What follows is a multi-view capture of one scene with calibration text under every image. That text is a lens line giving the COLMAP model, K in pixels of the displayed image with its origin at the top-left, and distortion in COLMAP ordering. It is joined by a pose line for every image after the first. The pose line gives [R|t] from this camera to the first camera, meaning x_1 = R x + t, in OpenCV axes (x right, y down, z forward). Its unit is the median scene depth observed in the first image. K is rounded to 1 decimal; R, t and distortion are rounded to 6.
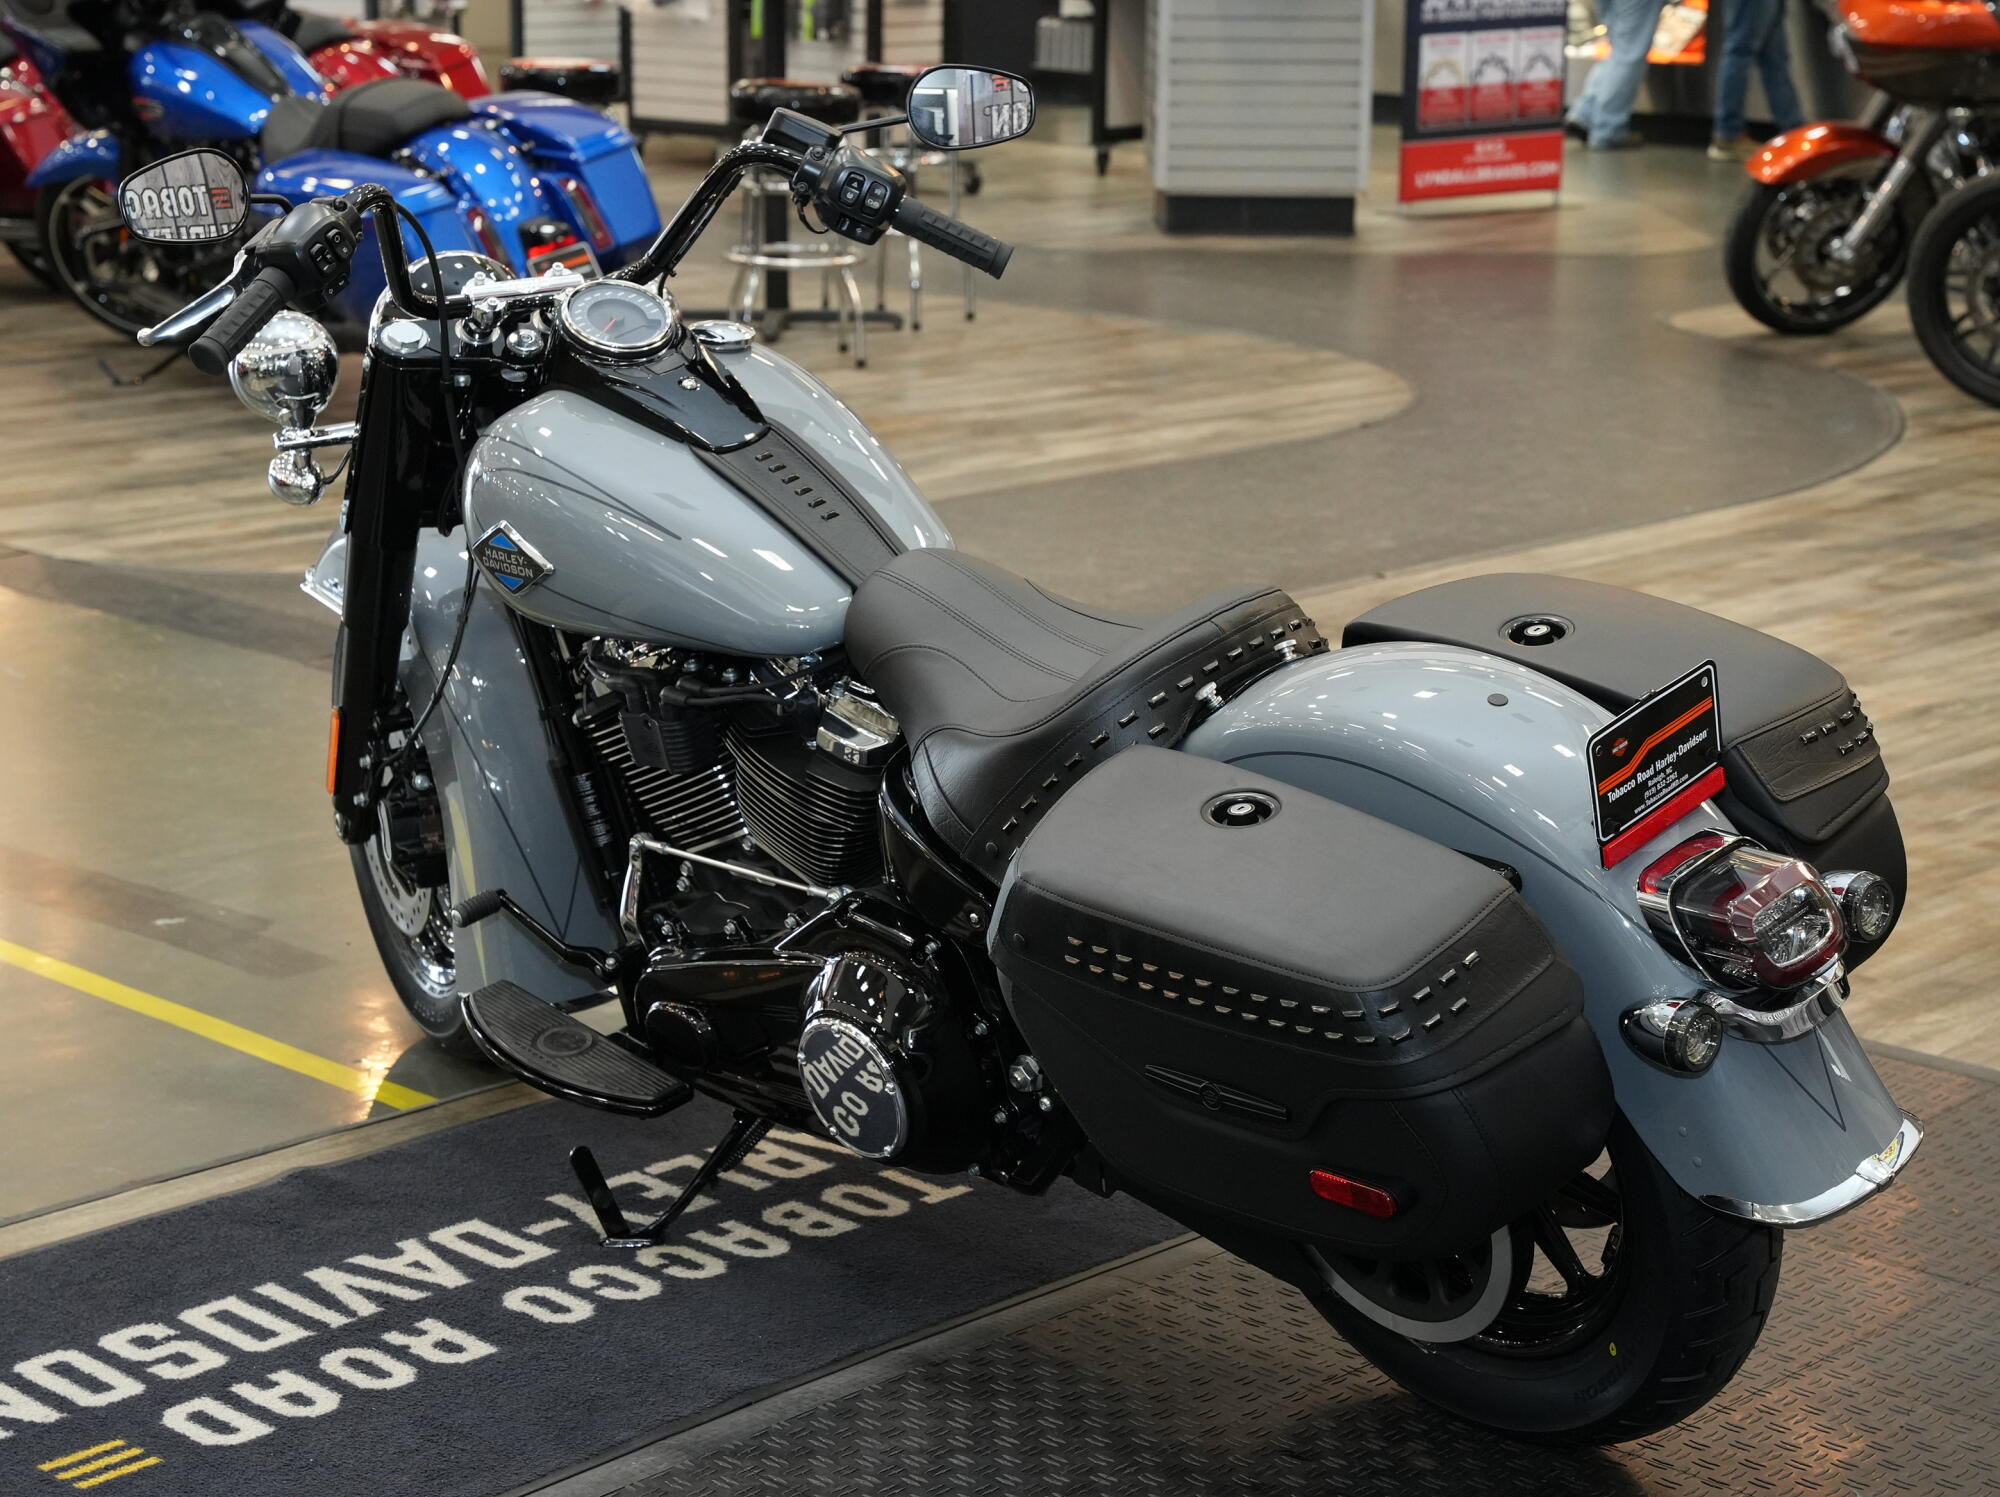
lens RADIAL K [[3885.0, 0, 991.0], [0, 3885.0, 757.0], [0, 0, 1]] dist [0.015661, 0.000000]
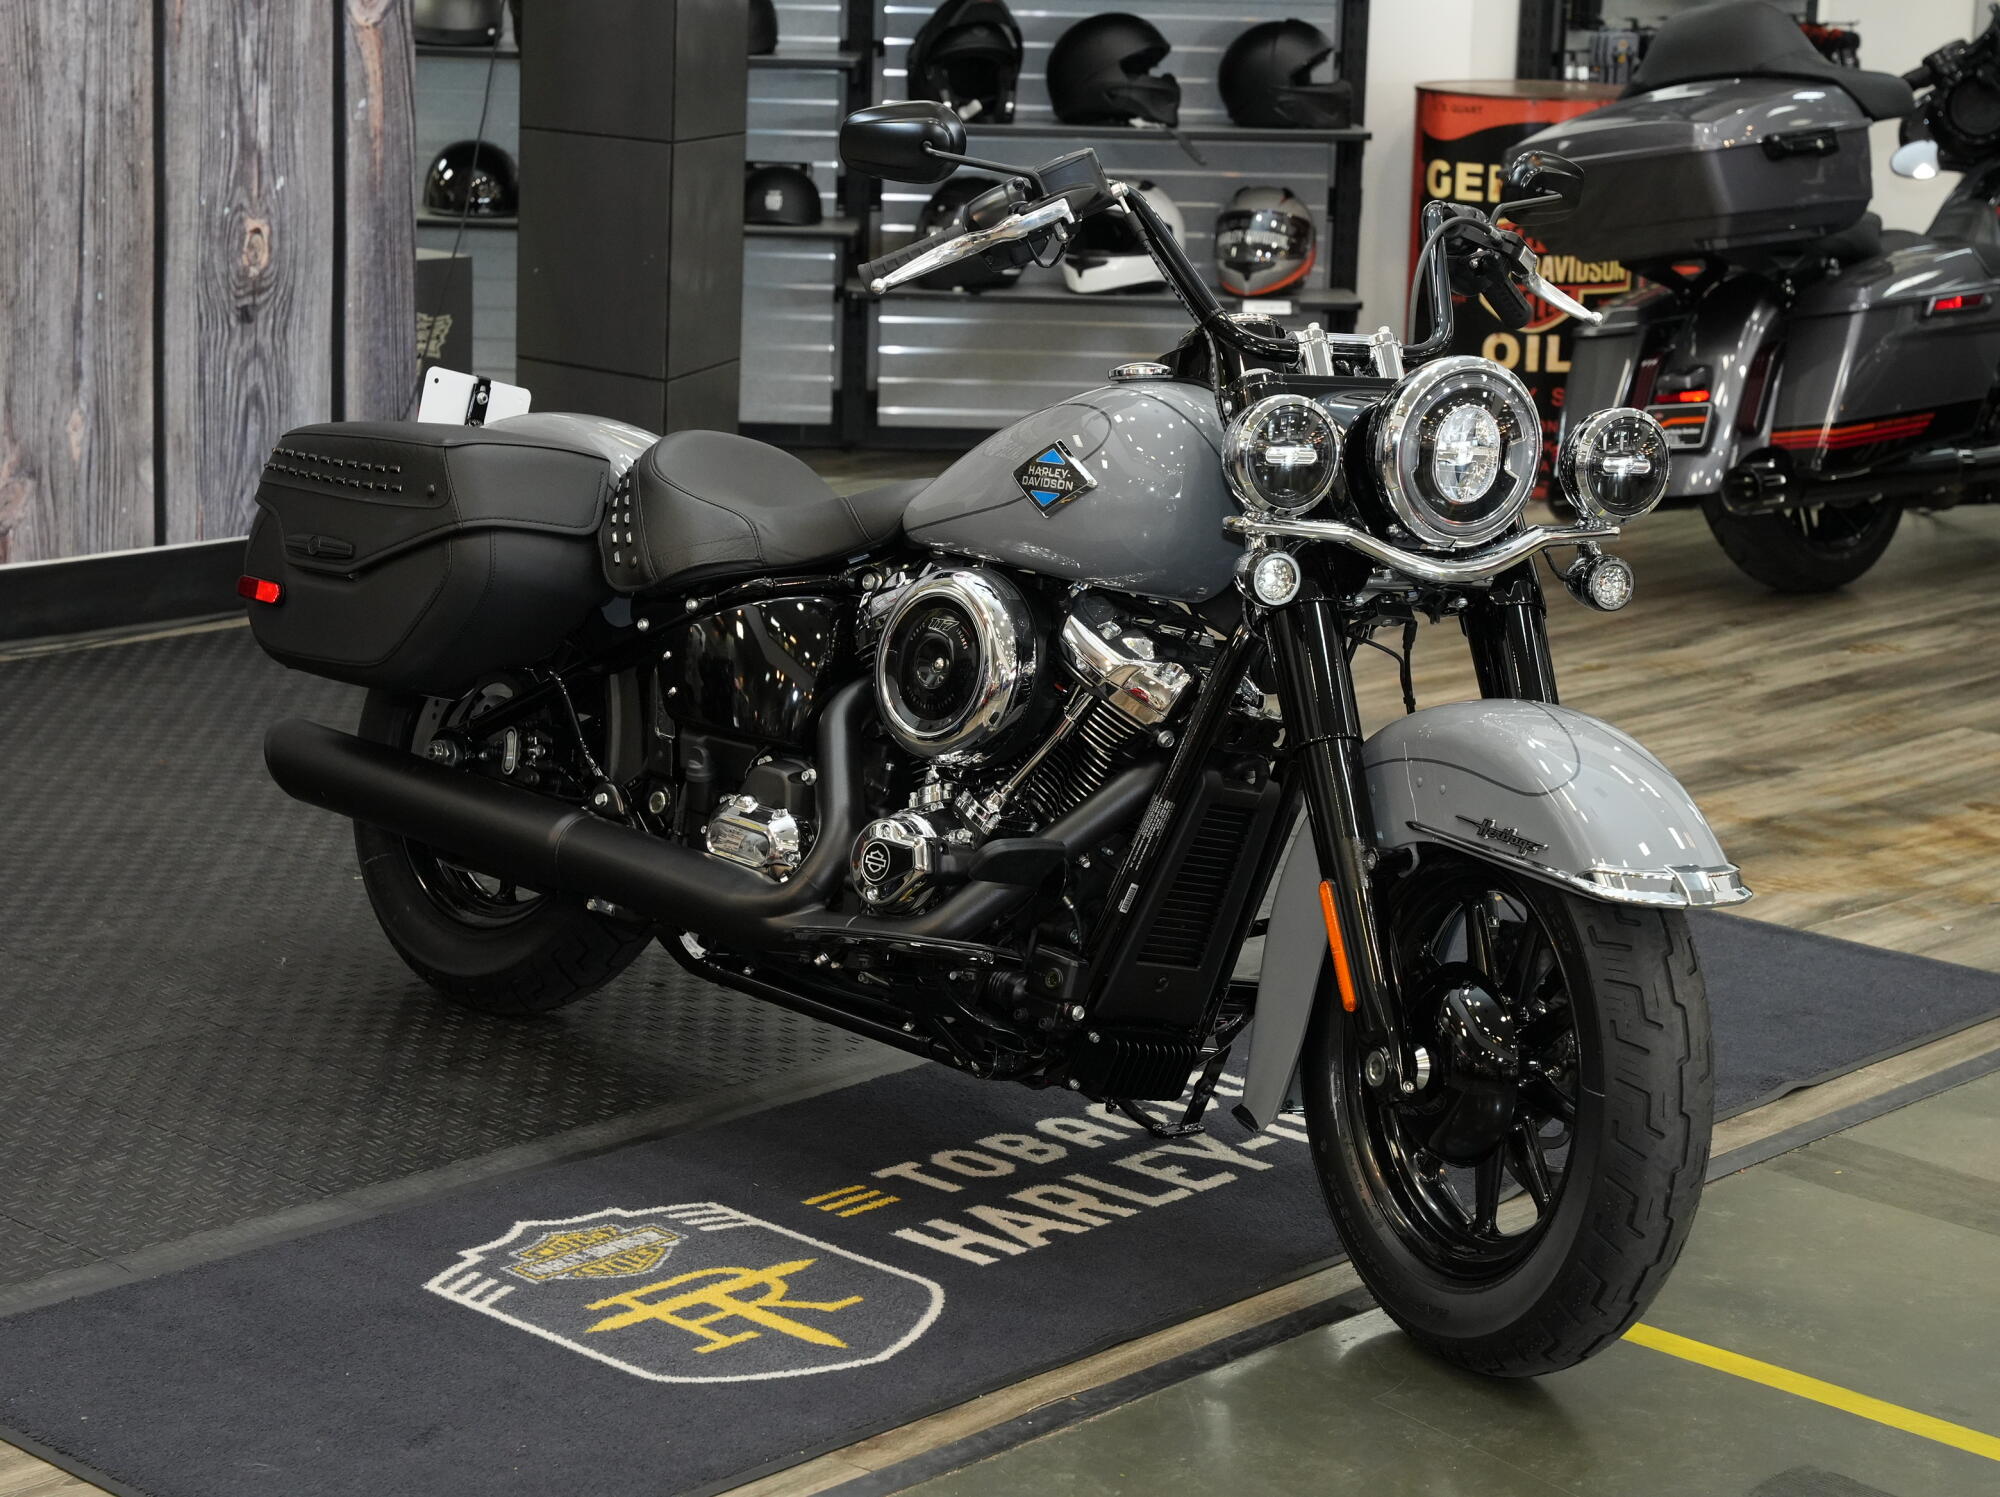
lens RADIAL K [[4032.5, 0, 996.8], [0, 4032.5, 741.9], [0, 0, 1]] dist [0.038331, 0.000000]
pose [[-0.999215, -0.036127, -0.016236, -0.018306], [-0.039586, 0.897142, 0.439966, -0.510305], [-0.001328, 0.440263, -0.897868, 2.091620]]
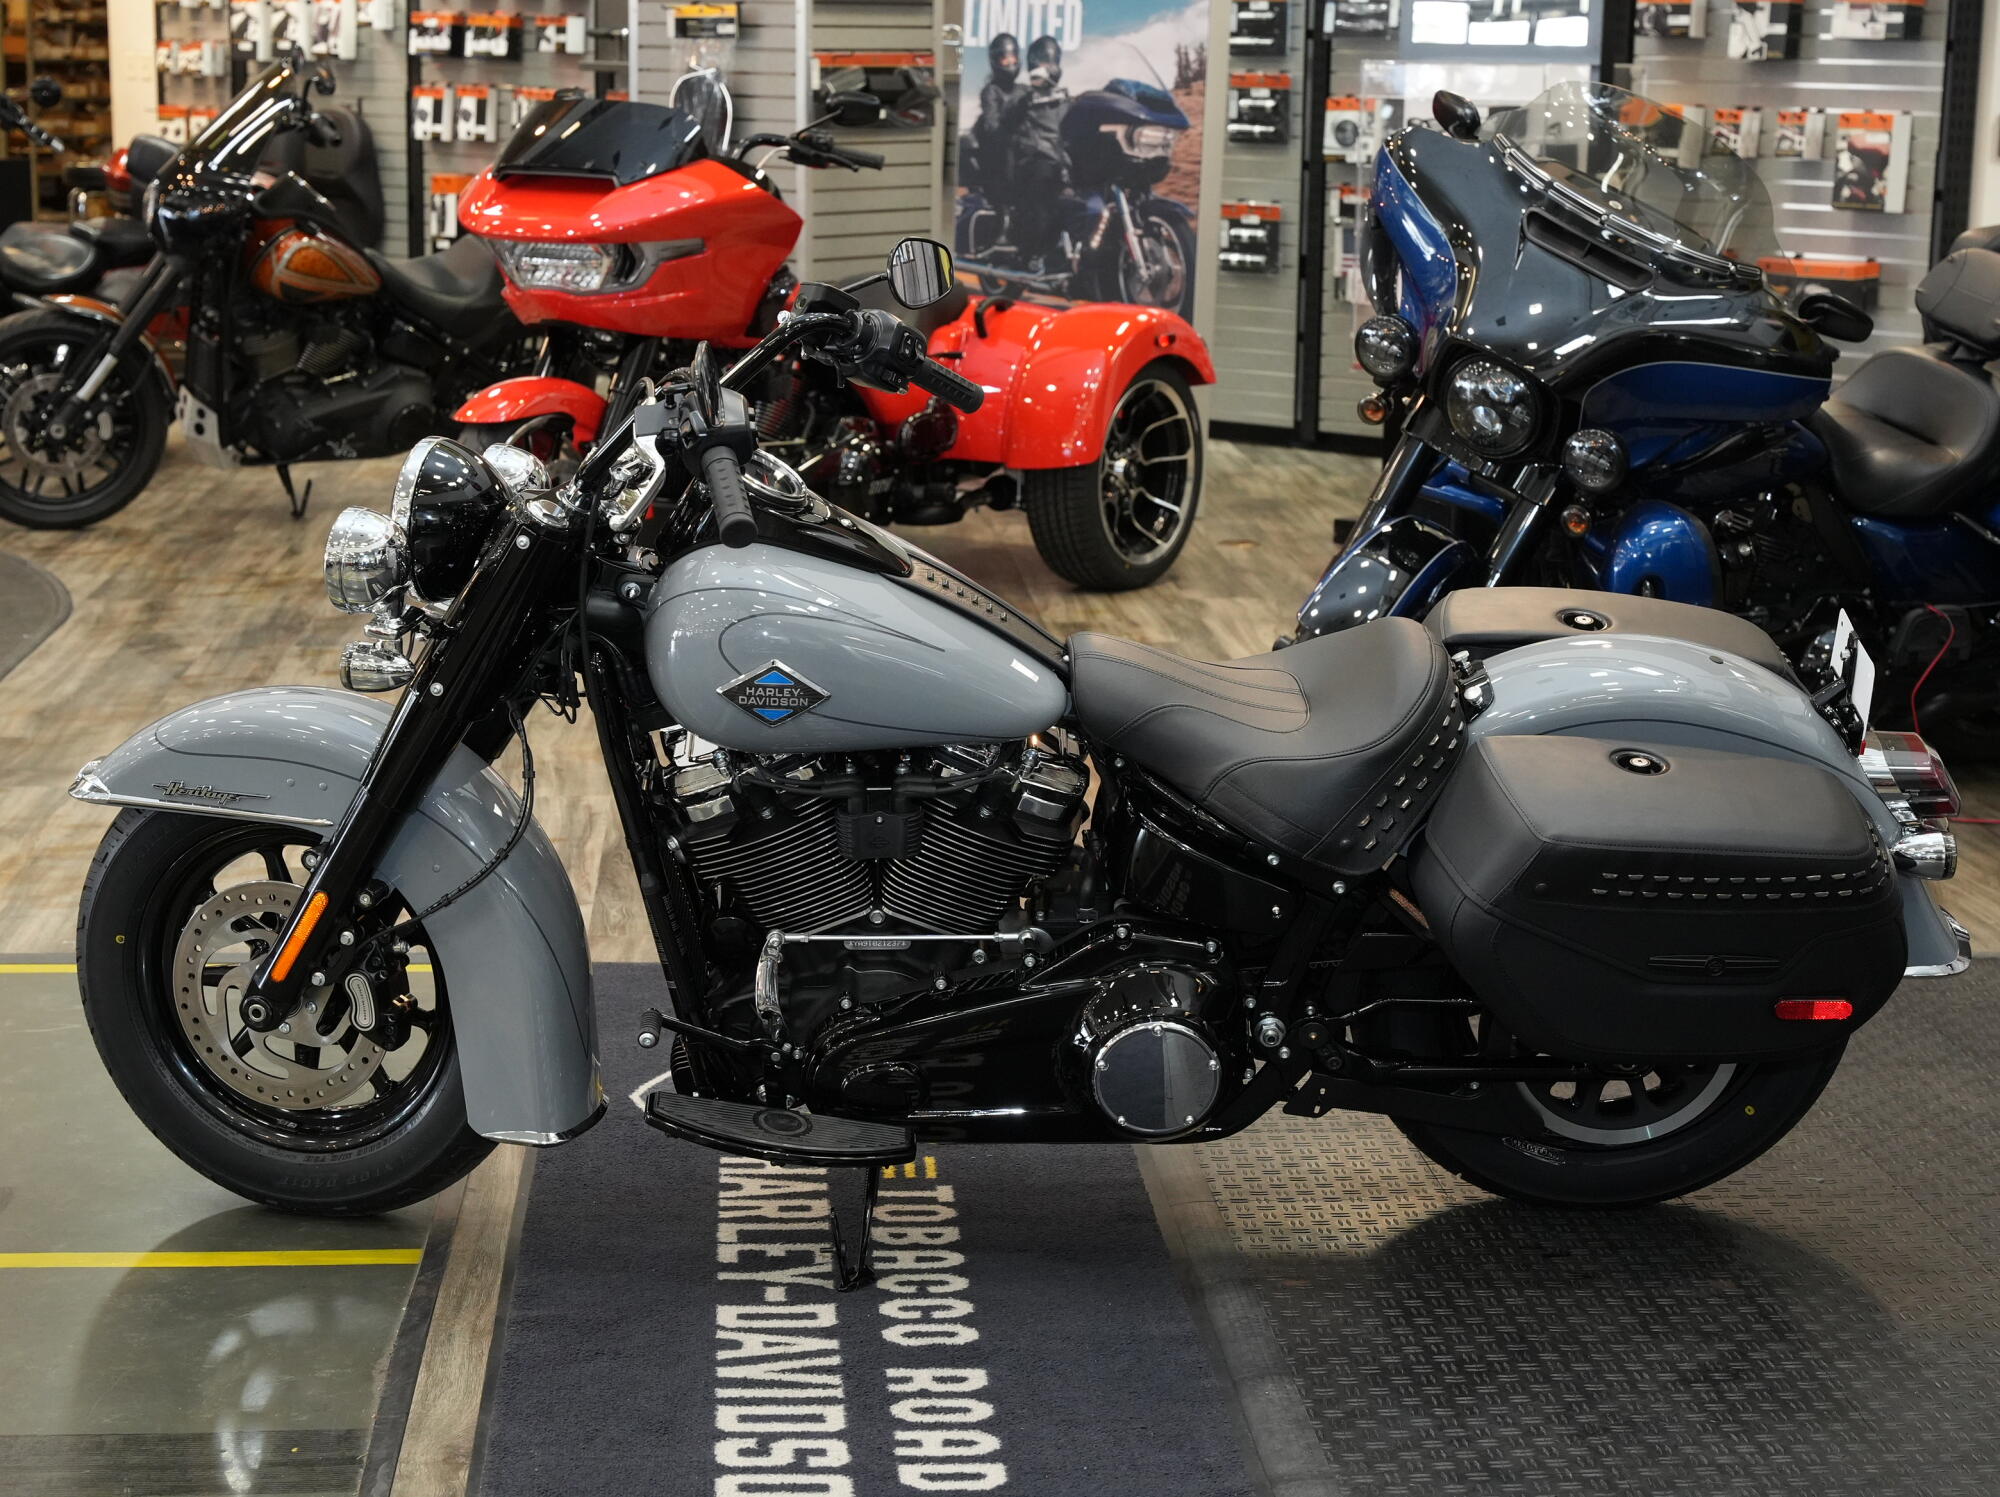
lens RADIAL K [[3656.0, 0, 999.2], [0, 3656.0, 742.0], [0, 0, 1]] dist [0.031740, 0.000000]
pose [[0.669651, -0.143392, 0.728702, -0.855040], [0.166569, 0.985186, 0.040791, -0.069914], [-0.723756, 0.094063, 0.683615, 0.238839]]
